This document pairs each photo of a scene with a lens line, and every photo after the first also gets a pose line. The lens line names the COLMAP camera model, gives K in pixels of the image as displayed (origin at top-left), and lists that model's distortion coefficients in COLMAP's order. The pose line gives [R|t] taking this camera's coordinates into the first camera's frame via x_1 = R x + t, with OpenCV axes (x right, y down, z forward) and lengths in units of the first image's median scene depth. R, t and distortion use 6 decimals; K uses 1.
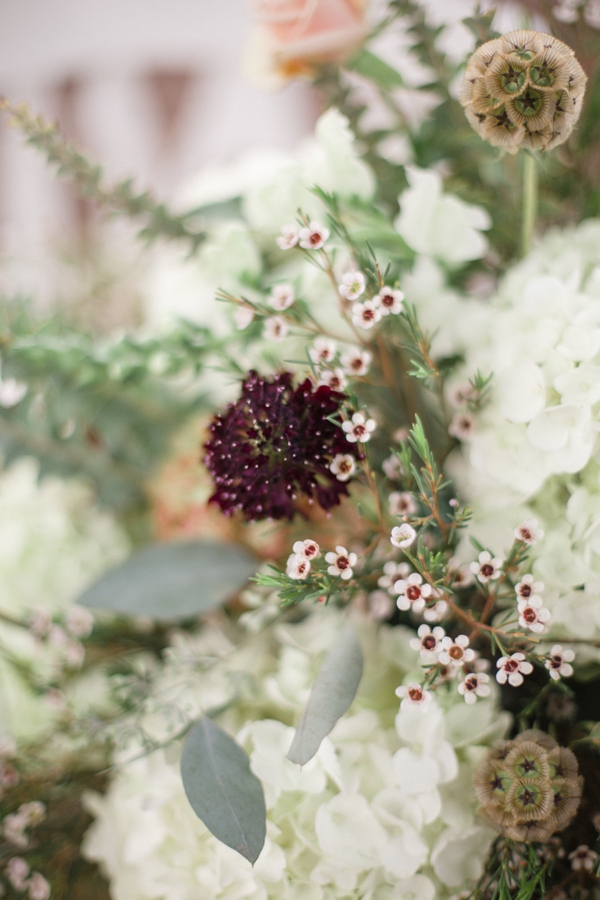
lens RADIAL K [[1401.7, 0, 300.0], [0, 1401.7, 450.0], [0, 0, 1]] dist [-0.225735, 0.100819]
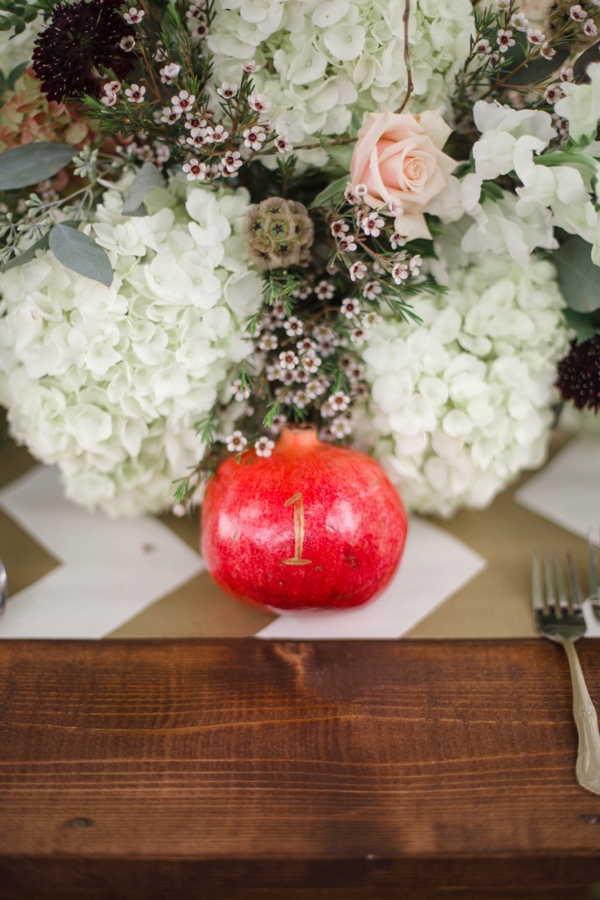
lens RADIAL K [[1401.7, 0, 300.0], [0, 1401.7, 450.0], [0, 0, 1]] dist [-0.225735, 0.100819]
pose [[0.972122, -0.153481, 0.177261, -0.124222], [0.158042, 0.987362, -0.011820, 0.513166], [-0.173207, 0.039505, 0.984093, -0.528987]]
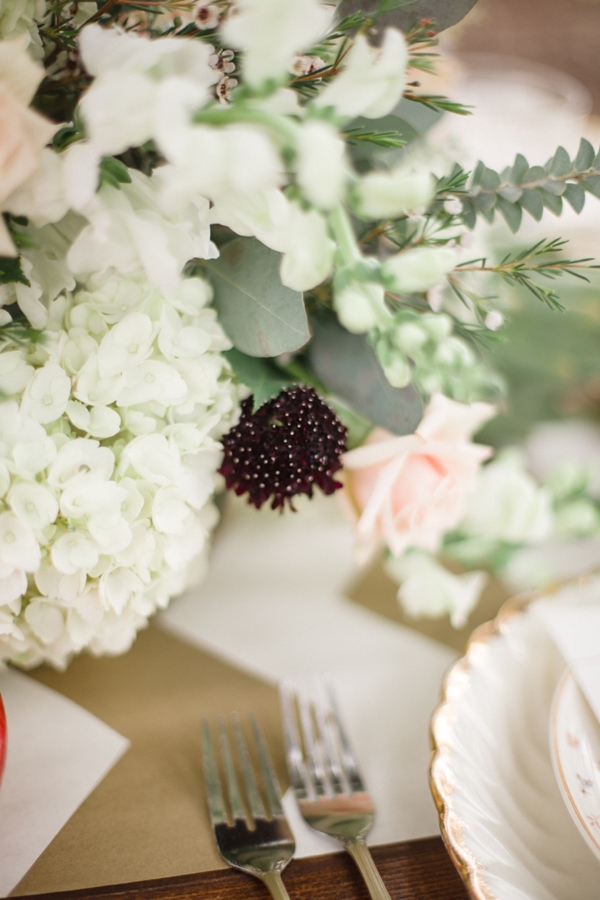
lens RADIAL K [[1401.7, 0, 300.0], [0, 1401.7, 450.0], [0, 0, 1]] dist [-0.225735, 0.100819]
pose [[0.865252, -0.216501, 0.452179, 0.053332], [0.206255, 0.975806, 0.072537, 0.380667], [-0.456943, 0.030502, 0.888973, 0.081135]]
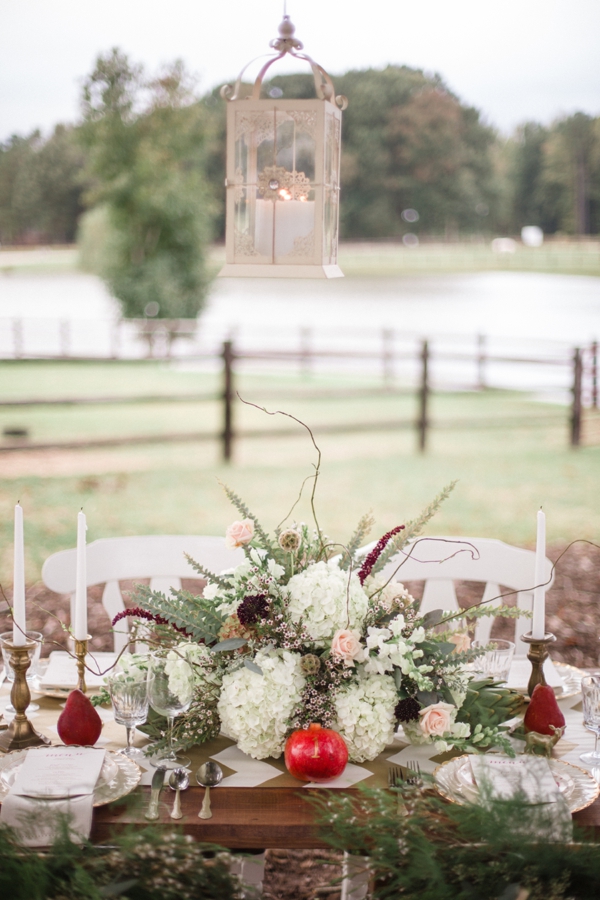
lens RADIAL K [[1401.7, 0, 300.0], [0, 1401.7, 450.0], [0, 0, 1]] dist [-0.225735, 0.100819]
pose [[0.967767, -0.052770, 0.246258, -1.150255], [0.150416, 0.905360, -0.397111, 1.630541], [-0.201997, 0.421352, 0.884115, -4.080360]]
